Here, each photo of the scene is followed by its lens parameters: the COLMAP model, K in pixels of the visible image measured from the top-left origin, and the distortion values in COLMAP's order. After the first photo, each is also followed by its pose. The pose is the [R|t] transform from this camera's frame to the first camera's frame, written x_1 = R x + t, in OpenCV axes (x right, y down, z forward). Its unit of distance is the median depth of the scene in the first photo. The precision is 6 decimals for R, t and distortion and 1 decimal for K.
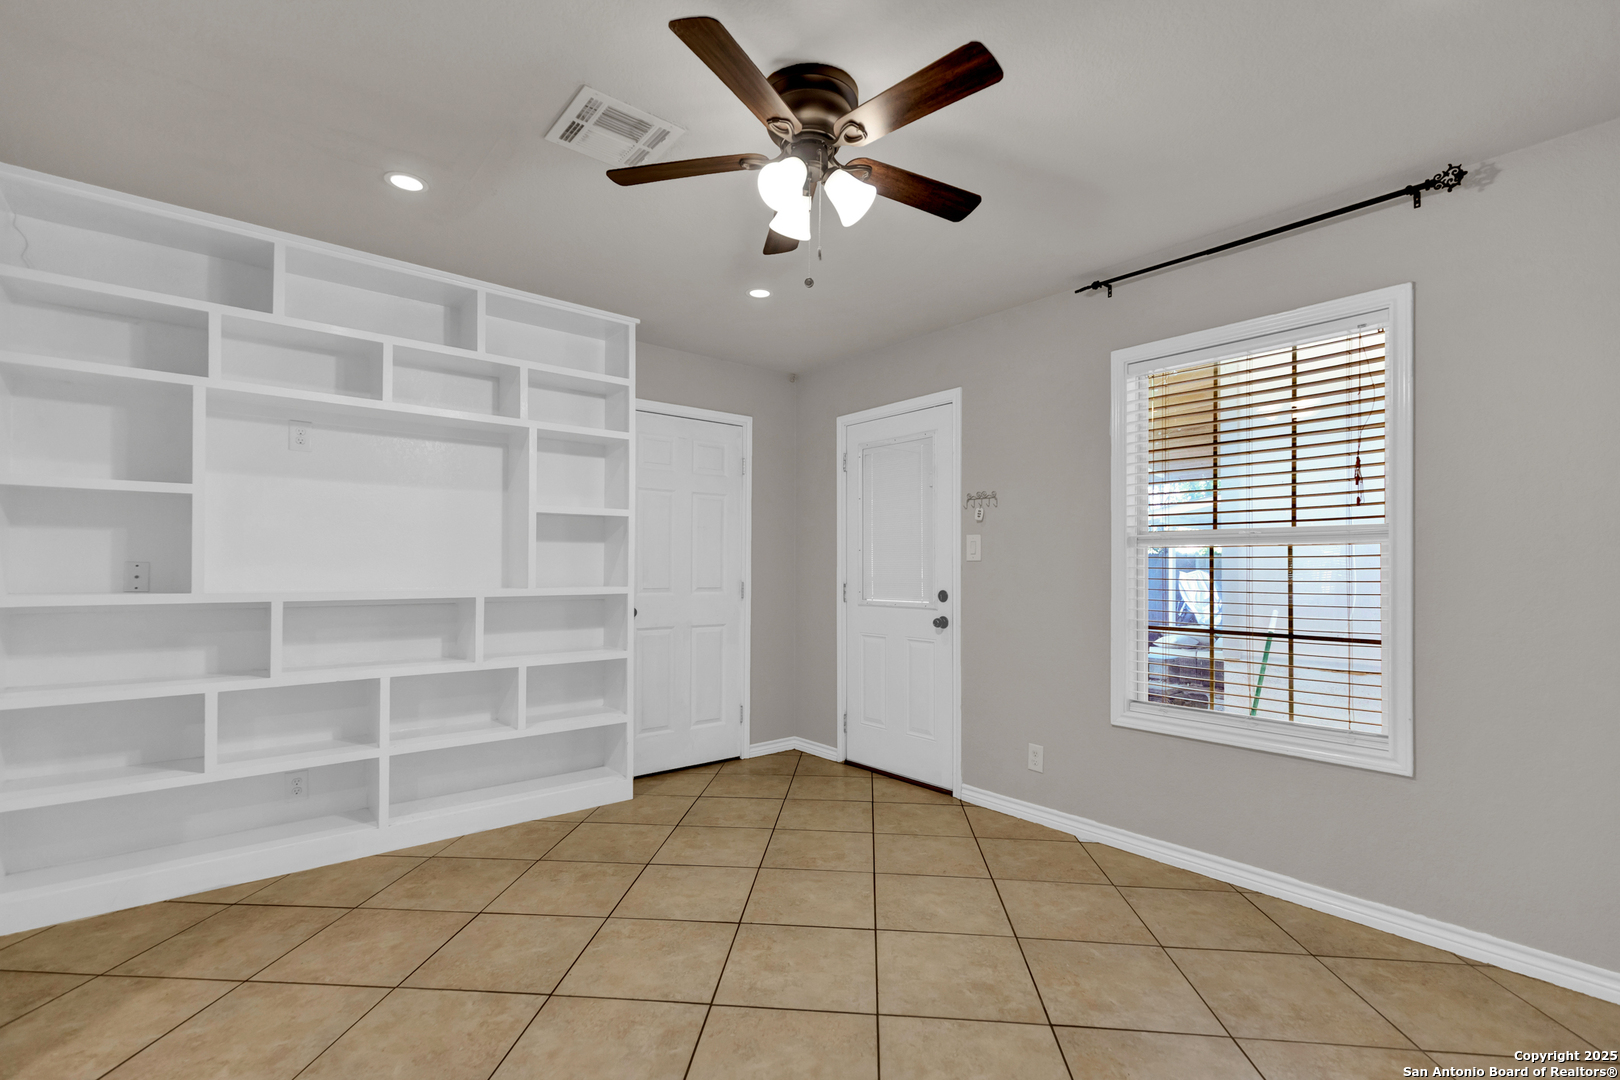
lens RADIAL K [[728.4, 0, 819.0], [0, 728.4, 563.8], [0, 0, 1]] dist [0.002990, -0.000116]
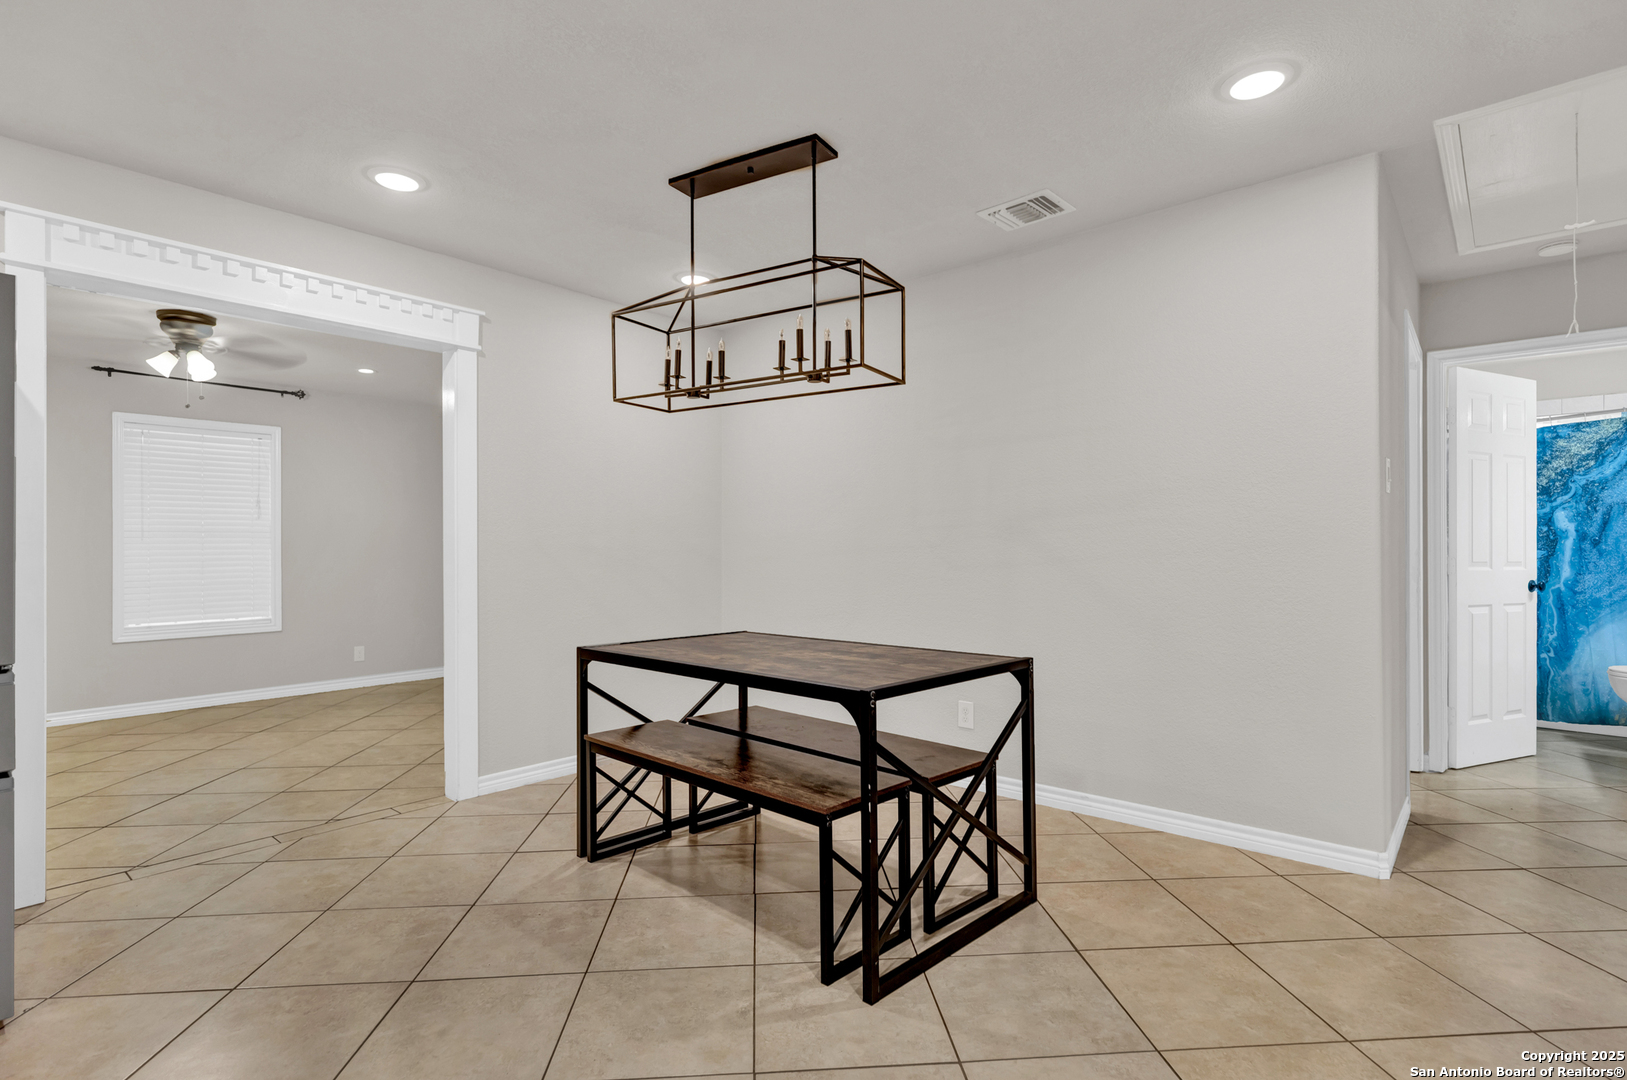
lens RADIAL K [[795.2, 0, 810.7], [0, 795.2, 547.7], [0, 0, 1]] dist [-0.001324, -0.000304]
pose [[-0.147857, 0.002987, 0.989004, -1.390534], [-0.002131, 0.999992, -0.003339, 0.010295], [-0.989006, -0.002601, -0.147849, -0.231640]]
